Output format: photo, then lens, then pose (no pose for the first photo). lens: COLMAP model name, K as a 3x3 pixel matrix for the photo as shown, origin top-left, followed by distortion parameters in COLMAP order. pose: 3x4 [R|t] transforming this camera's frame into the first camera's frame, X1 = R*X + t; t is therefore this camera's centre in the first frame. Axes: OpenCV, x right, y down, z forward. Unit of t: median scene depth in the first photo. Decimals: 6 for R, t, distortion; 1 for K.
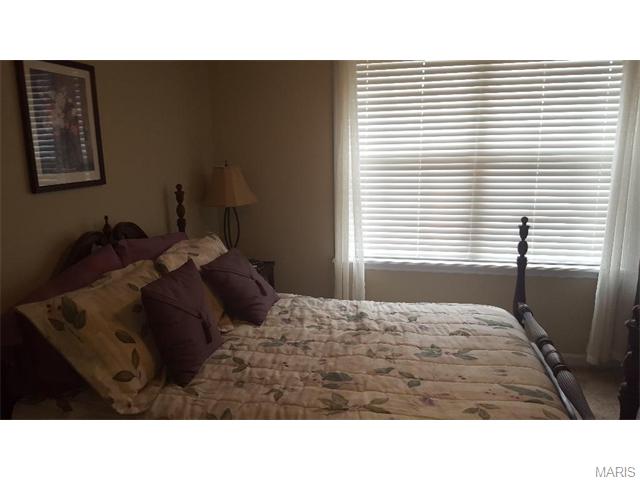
lens RADIAL K [[475.2, 0, 320.0], [0, 475.2, 240.0], [0, 0, 1]] dist [0.128306, -0.191571]
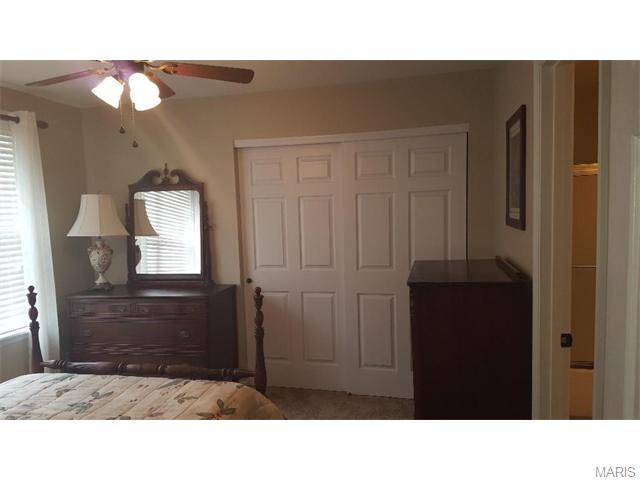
lens RADIAL K [[475.2, 0, 320.0], [0, 475.2, 240.0], [0, 0, 1]] dist [0.128306, -0.191571]
pose [[0.098062, -0.090582, 0.991049, -0.749425], [0.229826, 0.970991, 0.066008, -0.087551], [-0.968279, 0.221296, 0.116035, 0.216668]]
